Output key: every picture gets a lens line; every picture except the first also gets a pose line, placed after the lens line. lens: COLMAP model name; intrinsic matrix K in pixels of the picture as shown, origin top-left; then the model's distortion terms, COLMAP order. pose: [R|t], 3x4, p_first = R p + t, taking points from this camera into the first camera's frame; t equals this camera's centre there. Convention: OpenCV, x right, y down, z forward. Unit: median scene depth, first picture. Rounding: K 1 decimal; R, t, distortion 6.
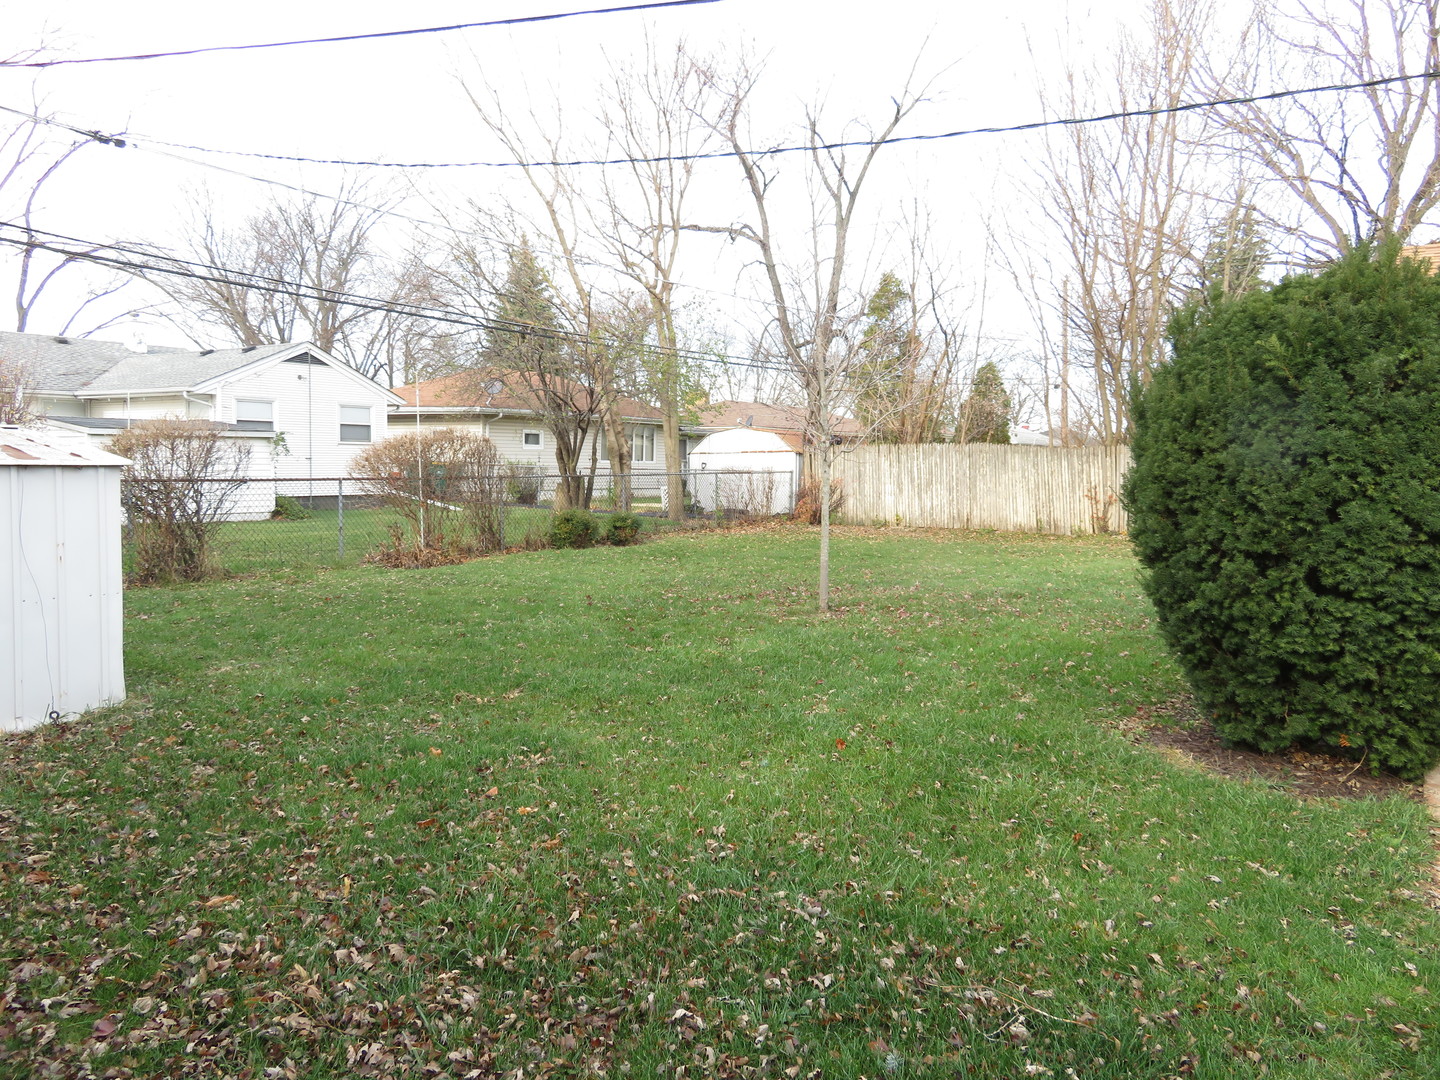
lens RADIAL K [[1029.1, 0, 720.0], [0, 1029.1, 540.0], [0, 0, 1]] dist [-0.007901, 0.000623]
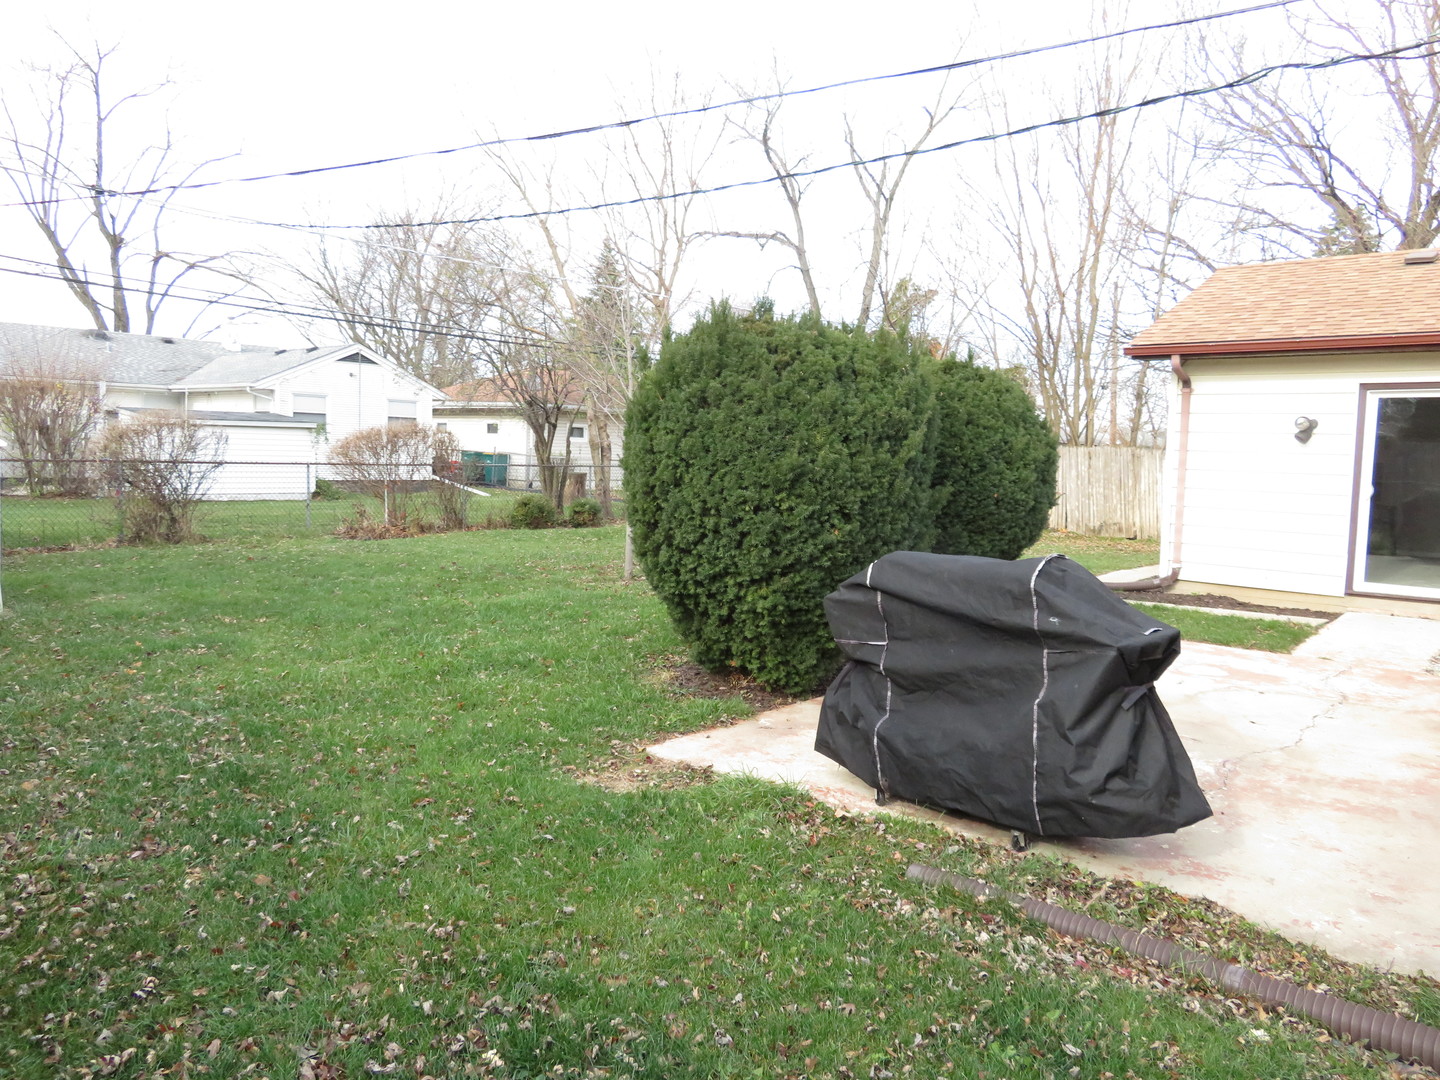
lens RADIAL K [[1029.1, 0, 720.0], [0, 1029.1, 540.0], [0, 0, 1]] dist [-0.007901, 0.000623]
pose [[0.991252, 0.028018, -0.128976, 0.164520], [-0.027332, 0.999601, 0.007089, 0.004976], [0.129123, -0.003501, 0.991622, -0.079900]]
